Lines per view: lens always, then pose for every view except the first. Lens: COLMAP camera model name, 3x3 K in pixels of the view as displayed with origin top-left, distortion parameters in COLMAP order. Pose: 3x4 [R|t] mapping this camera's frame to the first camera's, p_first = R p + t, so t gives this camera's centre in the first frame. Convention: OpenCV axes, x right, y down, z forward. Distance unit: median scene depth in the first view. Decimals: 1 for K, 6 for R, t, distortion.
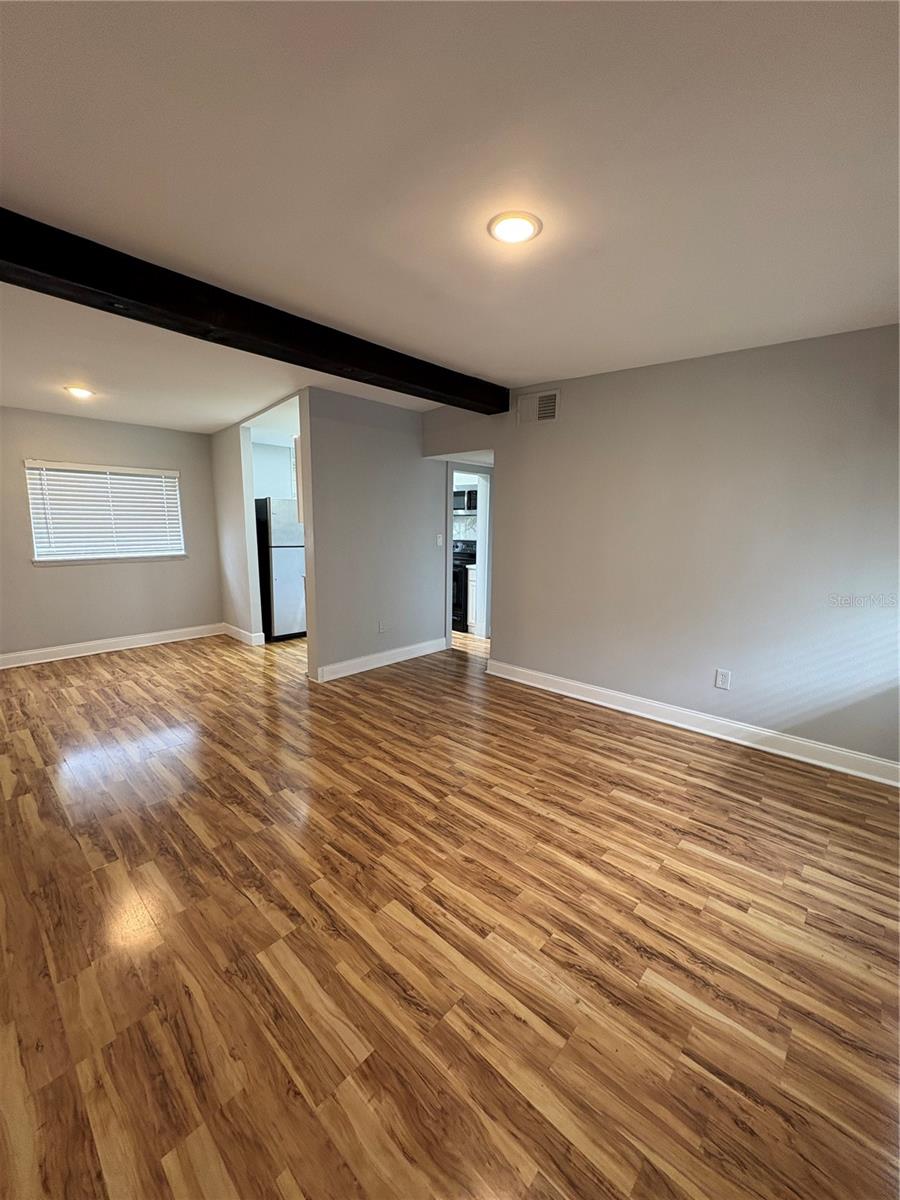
lens RADIAL K [[477.1, 0, 447.5], [0, 477.1, 599.7], [0, 0, 1]] dist [0.001648, 0.000097]
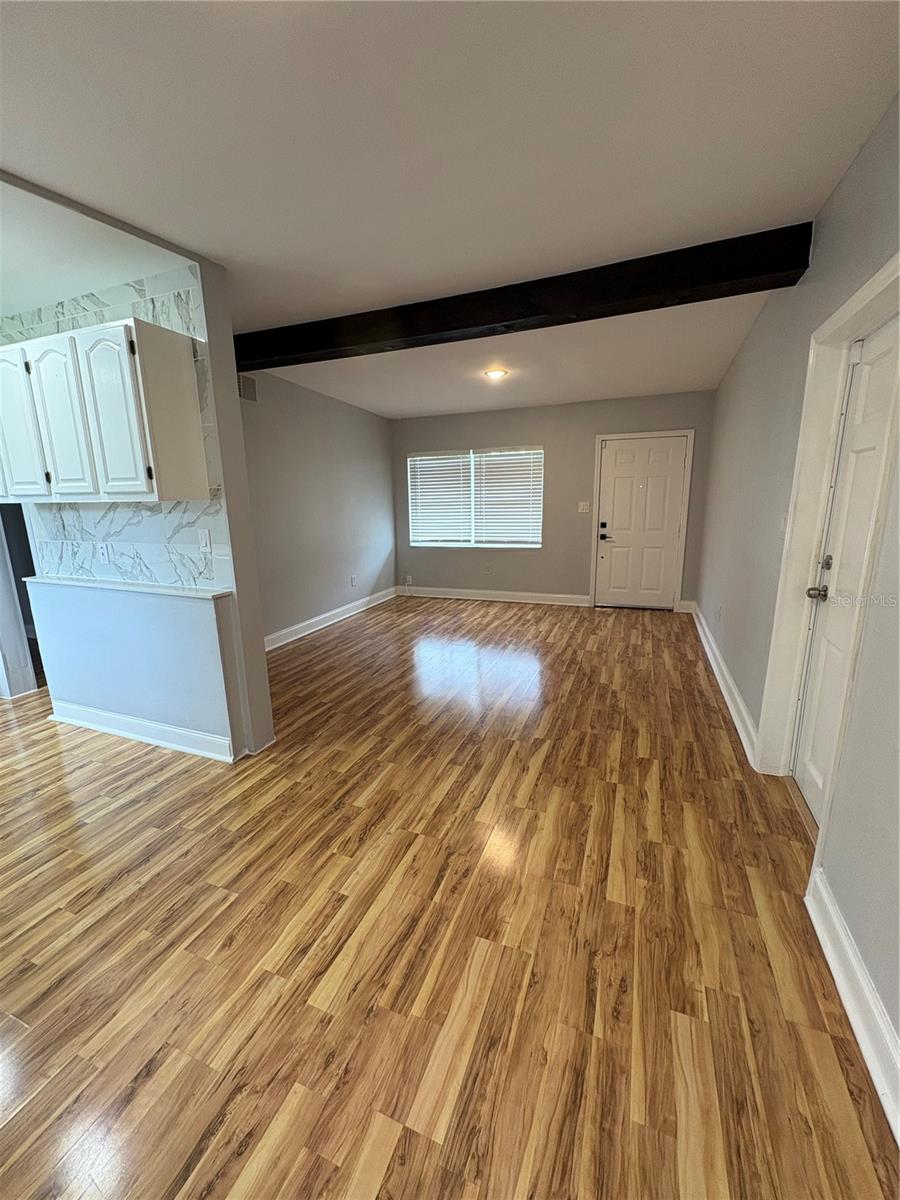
lens RADIAL K [[477.1, 0, 447.7], [0, 477.1, 599.3], [0, 0, 1]] dist [0.001648, 0.000097]
pose [[-0.364569, -0.199365, 0.909584, -1.697517], [0.166943, 0.946992, 0.274476, -0.286313], [-0.916089, 0.251914, -0.311961, 1.720369]]
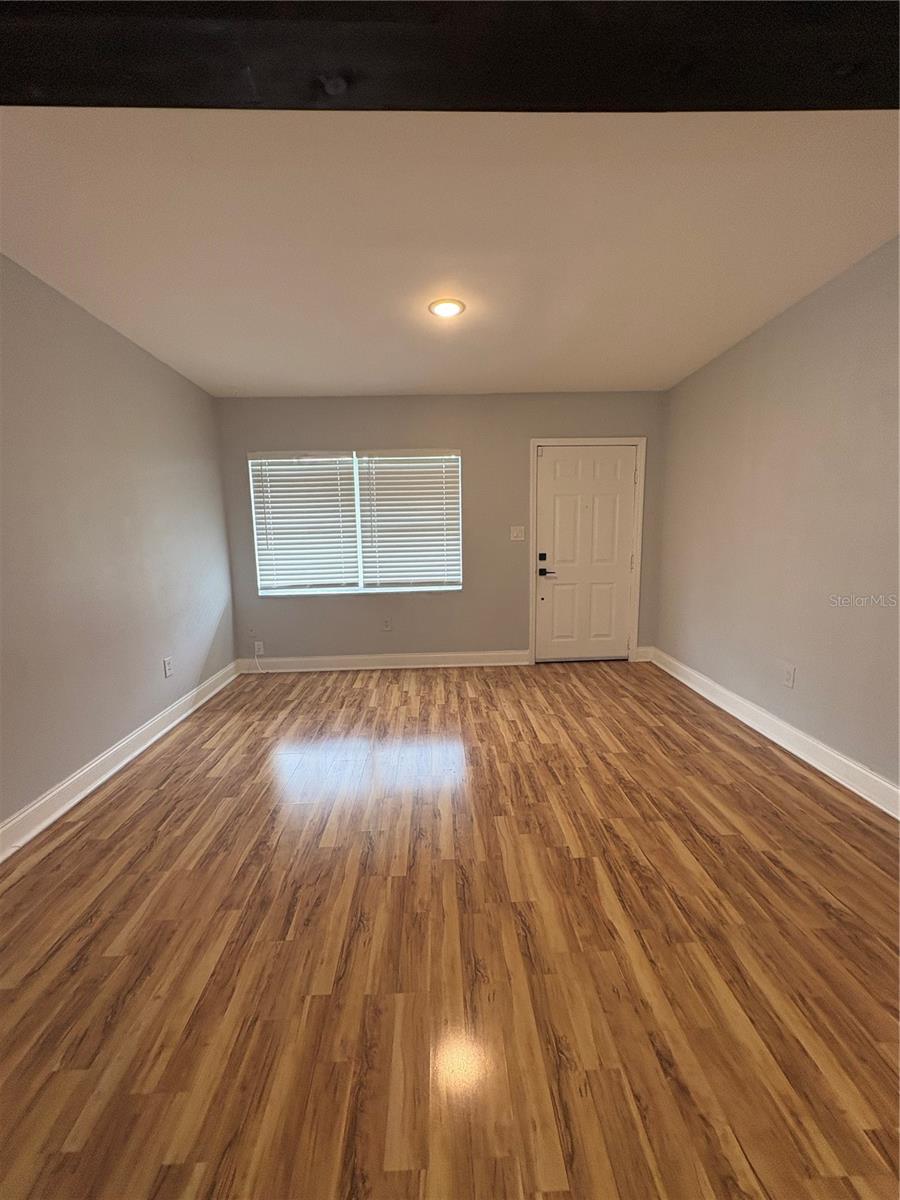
lens RADIAL K [[477.1, 0, 447.4], [0, 477.1, 599.2], [0, 0, 1]] dist [0.001648, 0.000097]
pose [[-0.706171, -0.107238, 0.699874, -0.742066], [0.126144, 0.953595, 0.273394, -0.239022], [-0.696714, 0.281348, -0.659873, 1.661157]]
